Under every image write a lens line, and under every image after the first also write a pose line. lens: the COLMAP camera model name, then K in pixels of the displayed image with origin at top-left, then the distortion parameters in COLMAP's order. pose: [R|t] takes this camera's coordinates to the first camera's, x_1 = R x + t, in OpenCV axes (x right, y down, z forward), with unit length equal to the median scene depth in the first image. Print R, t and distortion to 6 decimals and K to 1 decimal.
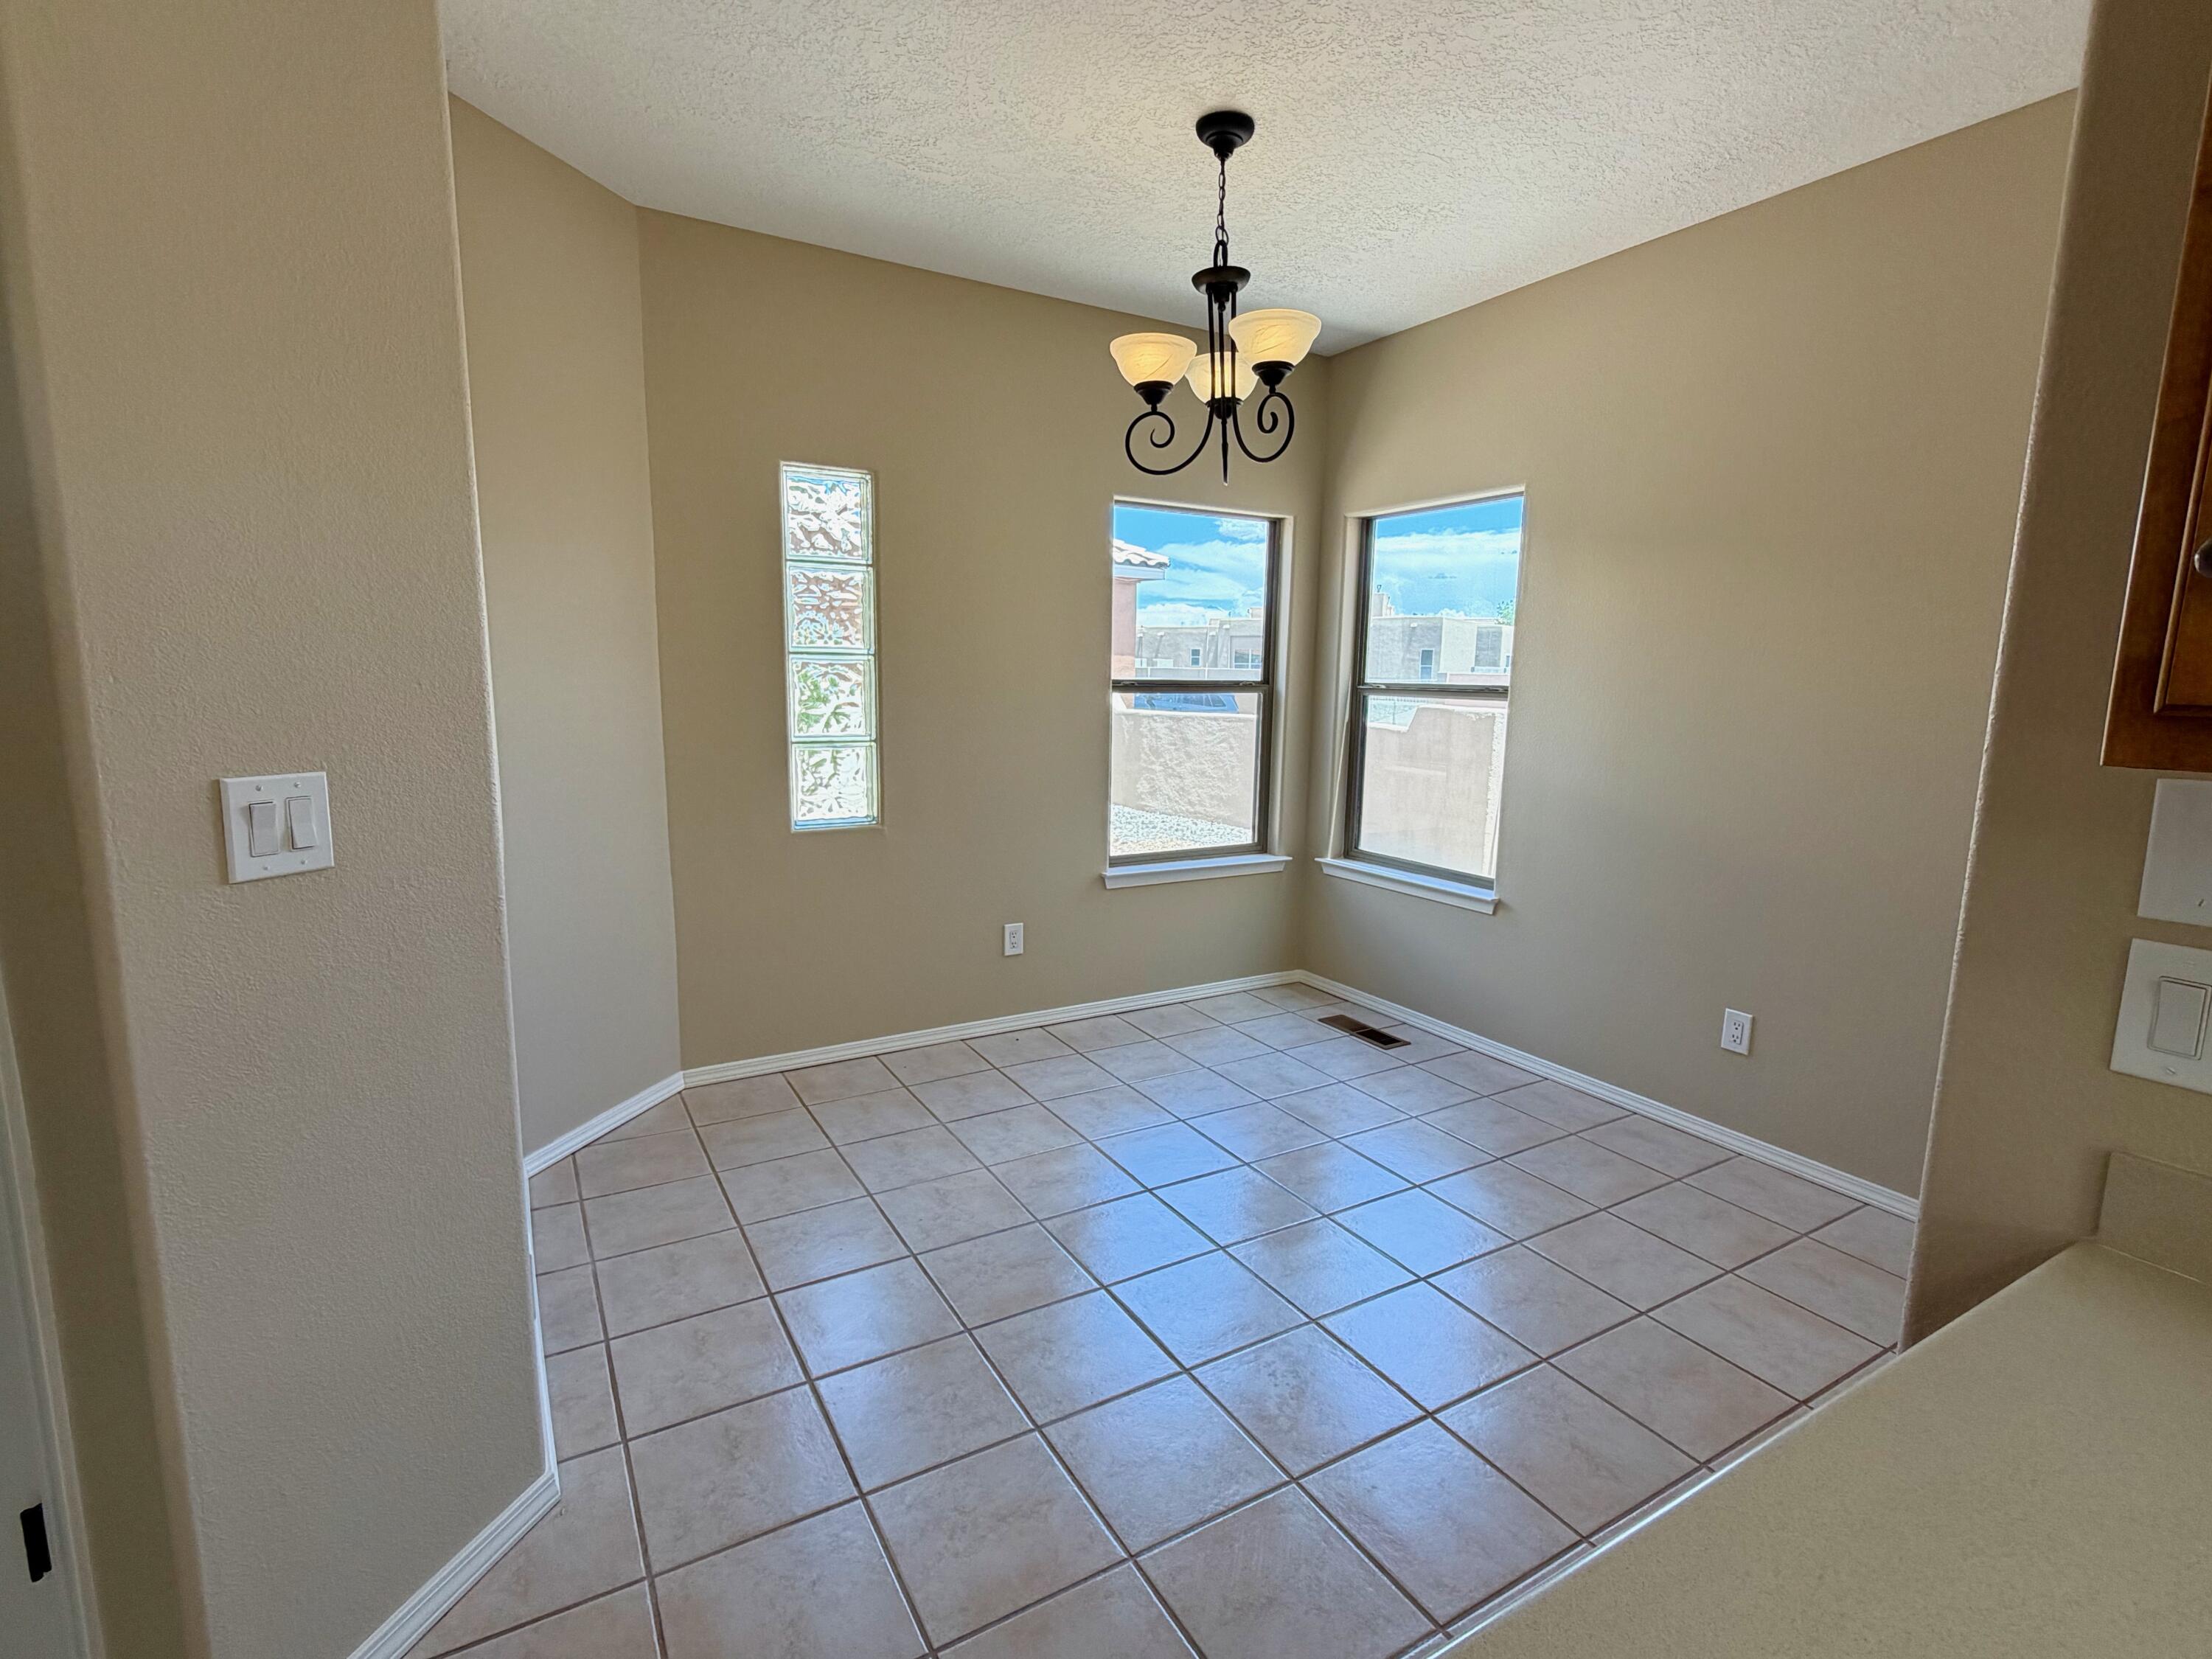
lens RADIAL K [[1055.5, 0, 1102.1], [0, 1055.5, 824.4], [0, 0, 1]] dist [0.002188, -0.000567]
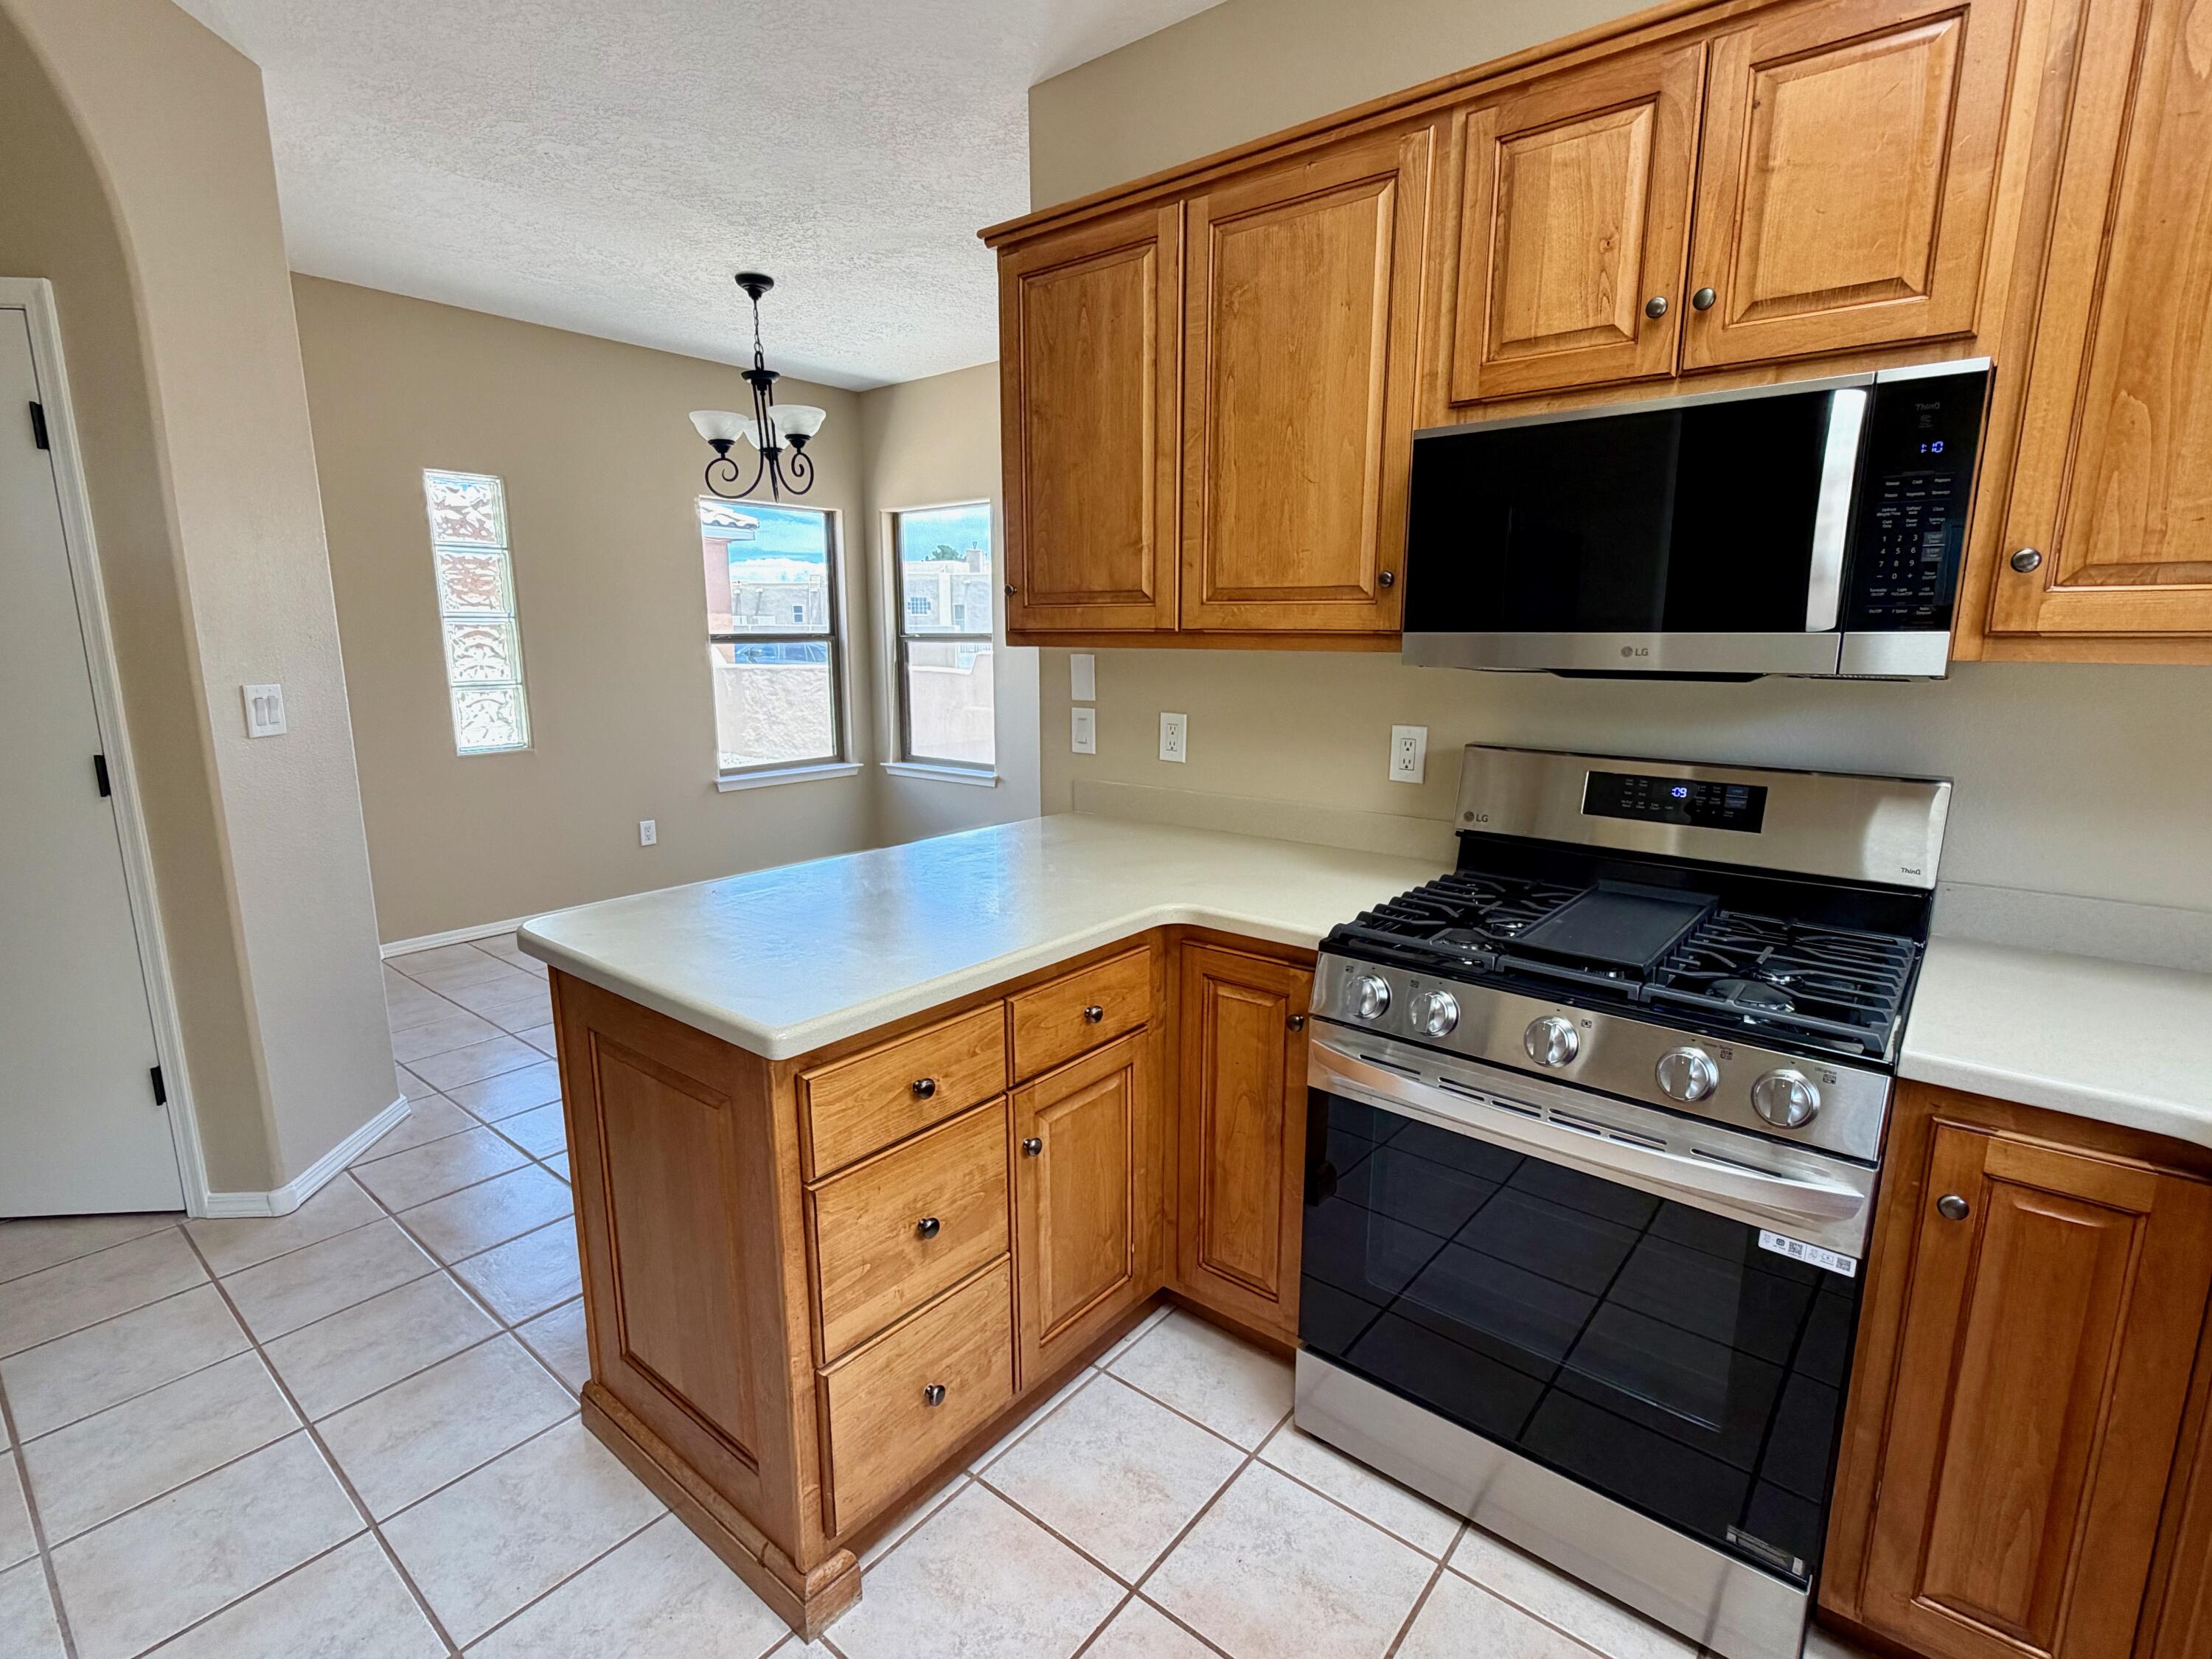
lens RADIAL K [[1055.5, 0, 1105.3], [0, 1055.5, 831.4], [0, 0, 1]] dist [0.002188, -0.000567]
pose [[0.935007, -0.082743, 0.344841, -0.004262], [0.066253, 0.996036, 0.059356, 0.069768], [-0.348385, -0.032652, 0.936783, -0.459775]]
